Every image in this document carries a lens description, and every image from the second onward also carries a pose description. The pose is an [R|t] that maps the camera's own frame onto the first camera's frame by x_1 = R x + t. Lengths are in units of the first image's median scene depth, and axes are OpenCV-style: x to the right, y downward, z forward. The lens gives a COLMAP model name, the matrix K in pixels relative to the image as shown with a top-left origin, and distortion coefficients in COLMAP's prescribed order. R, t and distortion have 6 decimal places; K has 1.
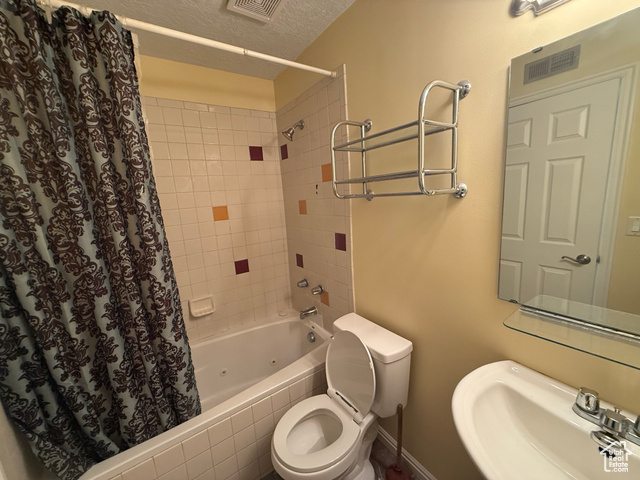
lens RADIAL K [[255.0, 0, 317.0], [0, 255.0, 240.0], [0, 0, 1]] dist [0.000912, 0.000113]
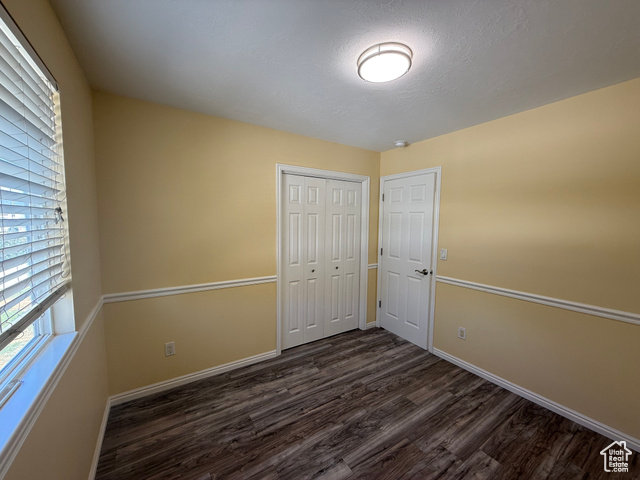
lens RADIAL K [[255.0, 0, 317.0], [0, 255.0, 240.0], [0, 0, 1]] dist [0.000912, 0.000113]
pose [[0.996606, 0.080289, -0.018170, 0.361926], [-0.081682, 0.991905, -0.097221, 0.088965], [0.010217, 0.098375, 0.995097, -0.694668]]
